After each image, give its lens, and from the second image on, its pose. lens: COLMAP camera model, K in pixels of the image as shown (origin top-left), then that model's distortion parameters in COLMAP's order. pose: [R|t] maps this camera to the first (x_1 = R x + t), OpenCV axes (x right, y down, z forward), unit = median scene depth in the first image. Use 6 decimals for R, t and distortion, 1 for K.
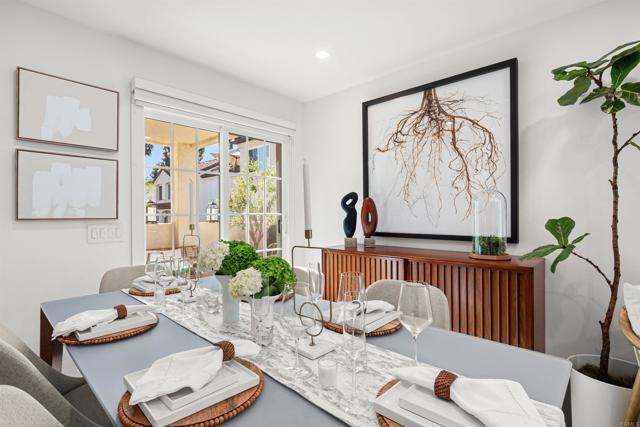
lens RADIAL K [[313.0, 0, 320.2], [0, 313.0, 214.9], [0, 0, 1]] dist [-0.003344, -0.000142]
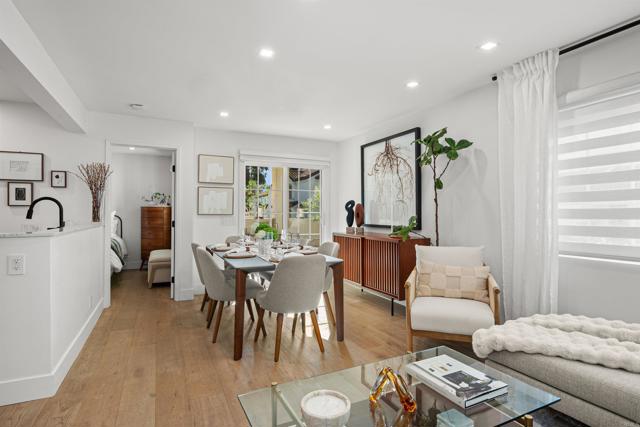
lens RADIAL K [[333.6, 0, 317.3], [0, 333.6, 211.2], [0, 0, 1]] dist [-0.001519, -0.000788]
pose [[0.927910, 0.004508, -0.372777, 0.778367], [-0.007668, 0.999946, -0.006995, 0.001220], [0.372726, 0.009349, 0.927895, -0.958823]]
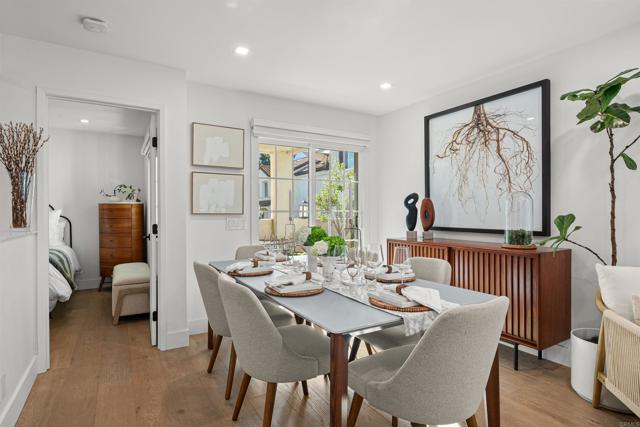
lens RADIAL K [[342.0, 0, 319.0], [0, 342.0, 215.0], [0, 0, 1]] dist [-0.002618, 0.001313]
pose [[0.958027, 0.005802, -0.286618, 0.169167], [-0.003912, 0.999967, 0.007167, 0.004522], [0.286650, -0.005744, 0.958018, -0.464221]]
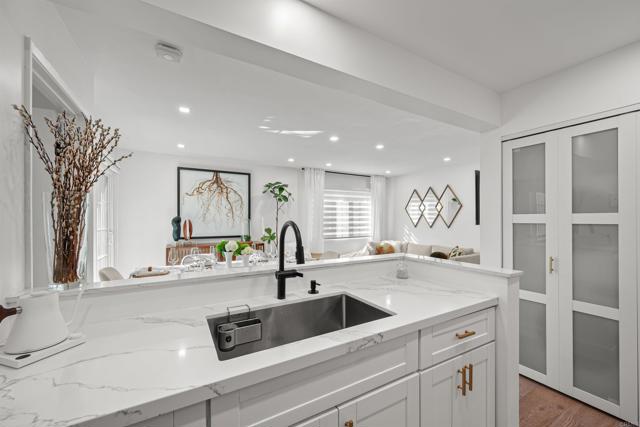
lens RADIAL K [[254.0, 0, 323.2], [0, 254.0, 218.2], [0, 0, 1]] dist [-0.003325, -0.000112]
pose [[0.294107, 0.005992, 0.955754, -1.377290], [0.001641, 0.999976, -0.006774, -0.063352], [-0.955771, 0.003561, 0.294090, -0.330088]]
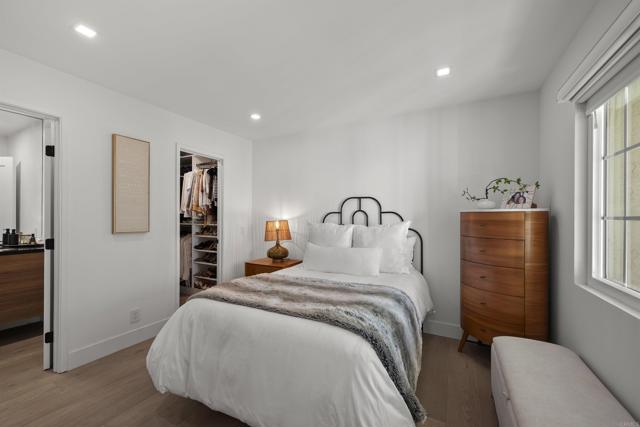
lens RADIAL K [[254.0, 0, 316.9], [0, 254.0, 214.6], [0, 0, 1]] dist [-0.003325, -0.000112]
pose [[0.233913, 0.005027, -0.972244, -1.059535], [-0.009837, 0.999948, 0.002804, -0.037647], [0.972208, 0.008908, 0.233951, 0.512854]]
